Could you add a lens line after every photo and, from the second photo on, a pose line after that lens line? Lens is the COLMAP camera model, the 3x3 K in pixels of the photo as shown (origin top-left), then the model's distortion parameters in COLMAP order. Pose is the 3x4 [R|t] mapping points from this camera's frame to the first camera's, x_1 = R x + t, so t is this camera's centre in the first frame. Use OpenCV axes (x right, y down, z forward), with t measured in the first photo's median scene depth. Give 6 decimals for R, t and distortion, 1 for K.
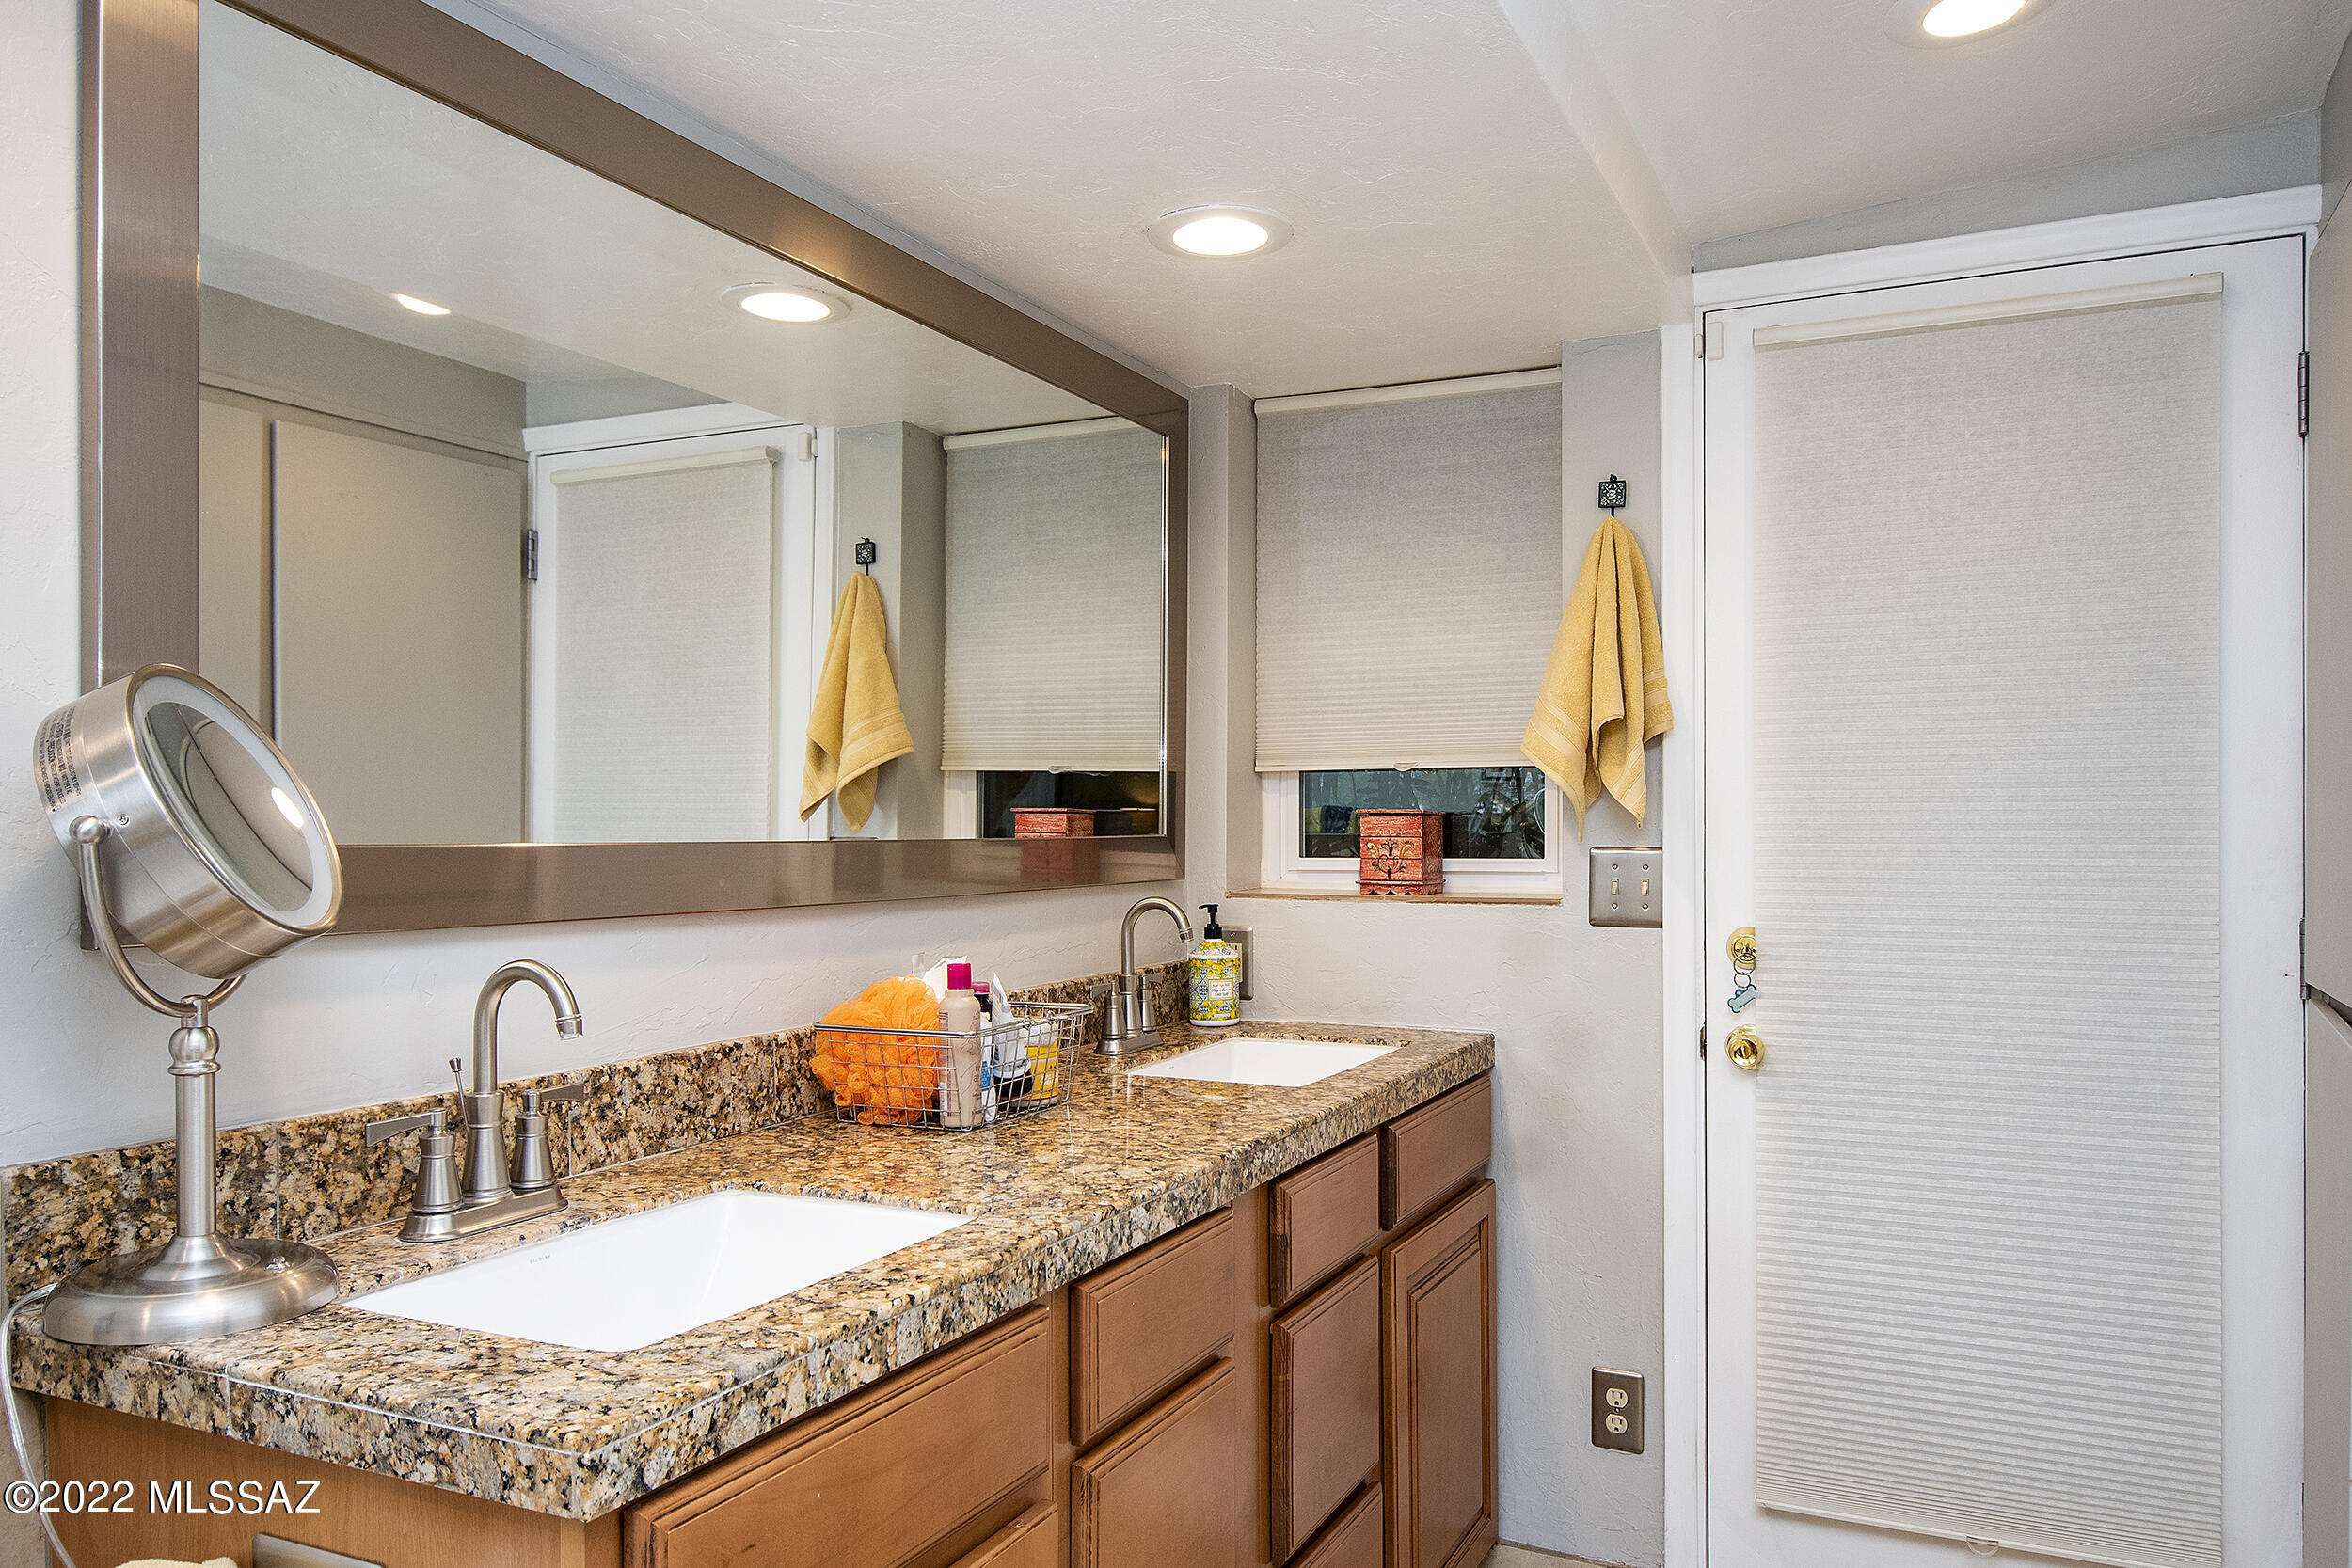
lens RADIAL K [[1648.3, 0, 1191.9], [0, 1648.3, 821.9], [0, 0, 1]] dist [0.045185, -0.041228]
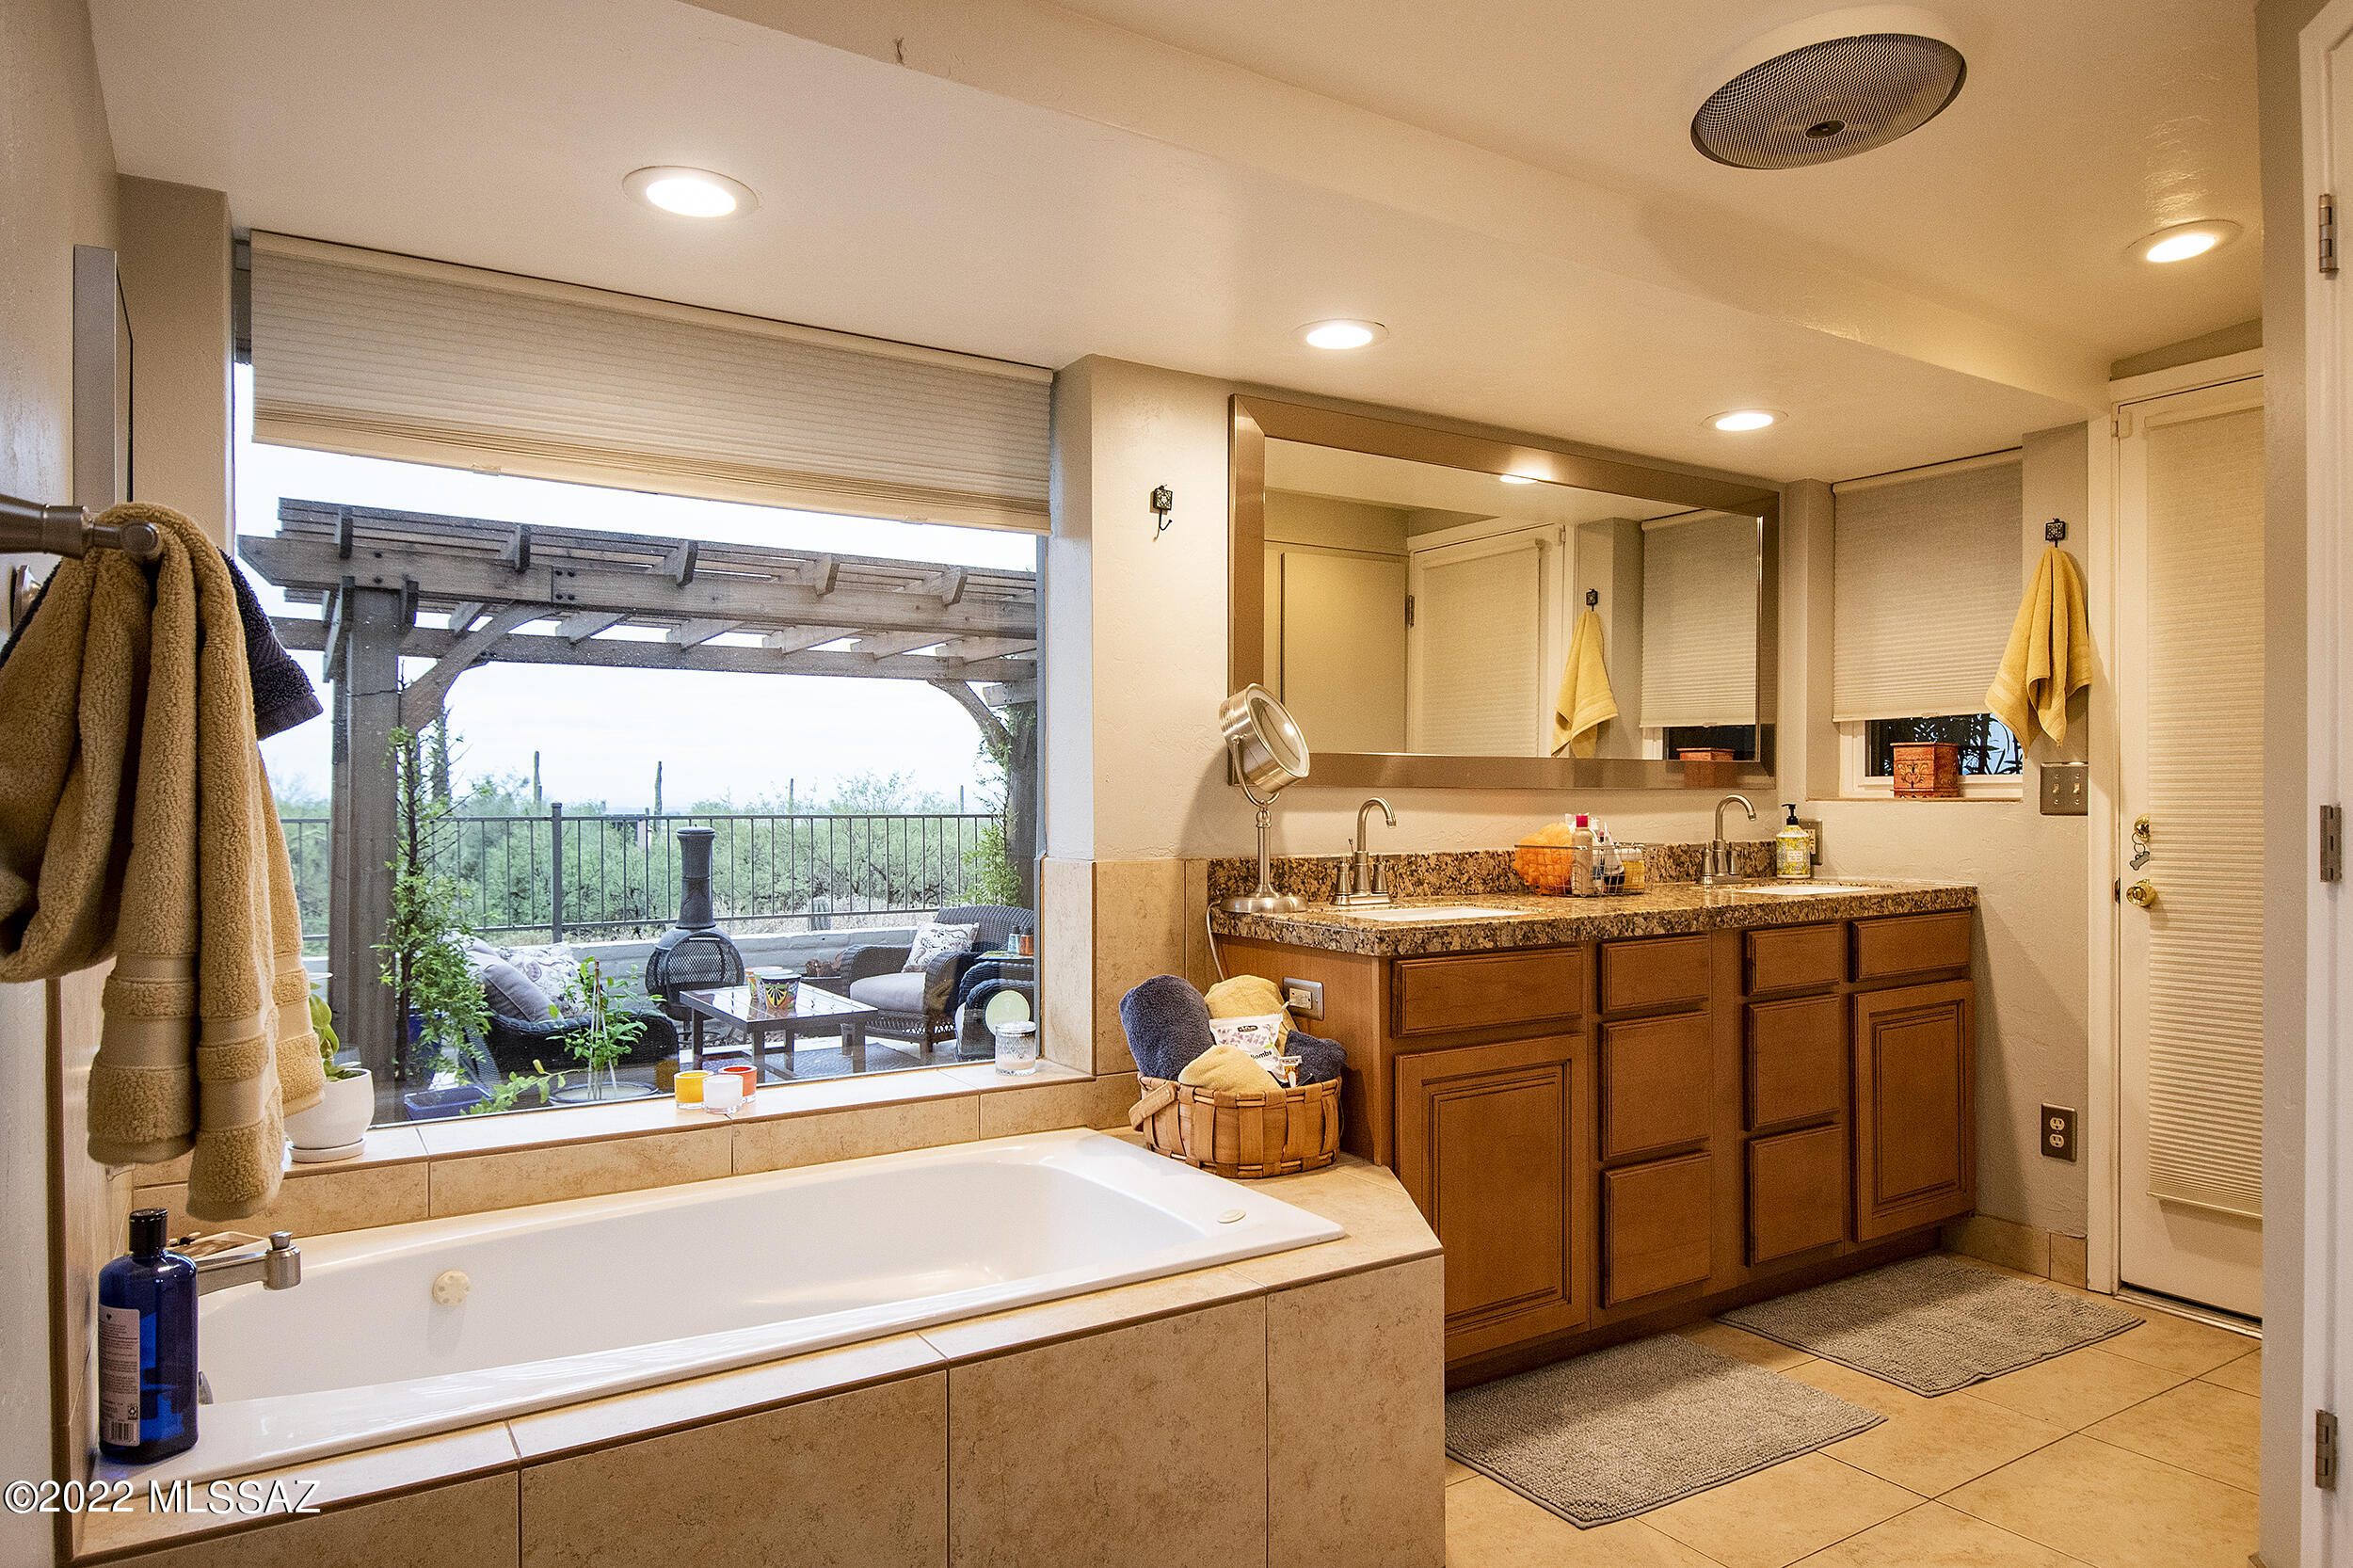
lens RADIAL K [[1394.8, 0, 1164.9], [0, 1394.8, 807.8], [0, 0, 1]] dist [0.016494, -0.019391]
pose [[0.834860, 0.007801, -0.550406, 0.286086], [-0.002420, 0.999942, 0.010503, 0.046258], [0.550456, -0.007436, 0.834831, -0.541206]]
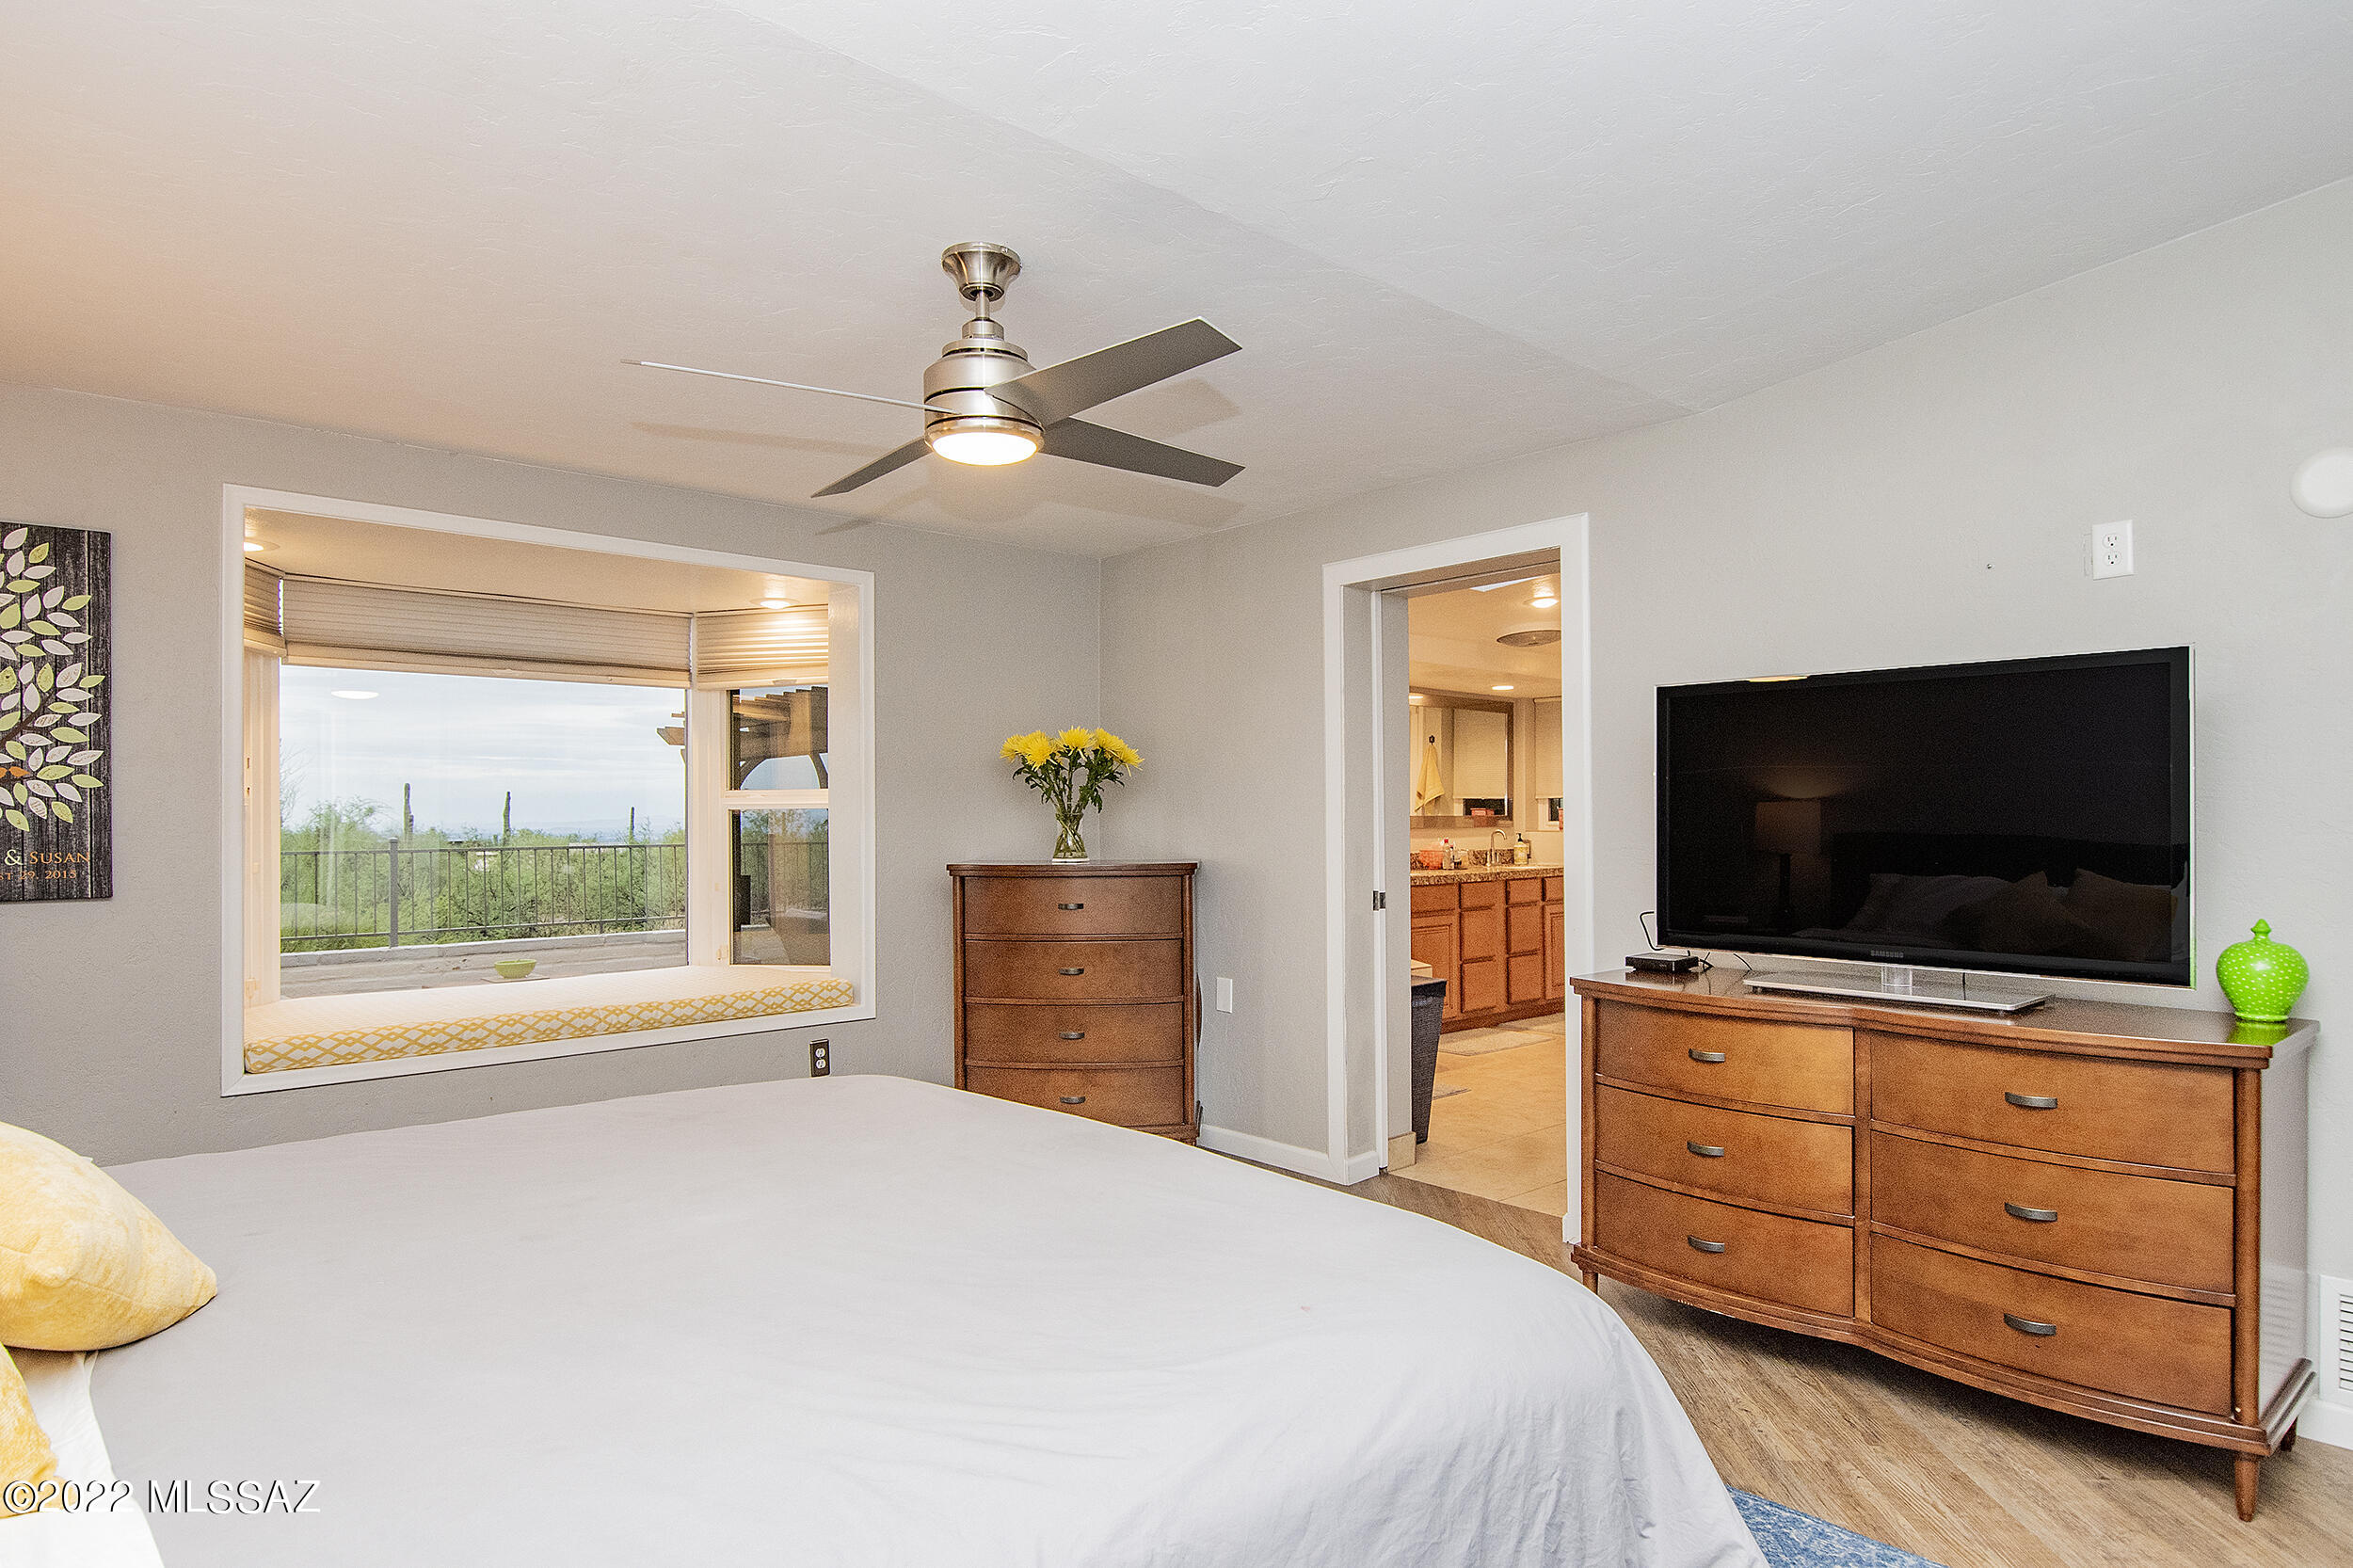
lens RADIAL K [[1279.1, 0, 1170.9], [0, 1279.1, 803.8], [0, 0, 1]] dist [0.027639, -0.032076]
pose [[0.917063, -0.004177, -0.398721, 0.522427], [-0.000680, 0.999927, -0.012038, 0.020059], [0.398742, 0.011310, 0.916993, -2.368709]]
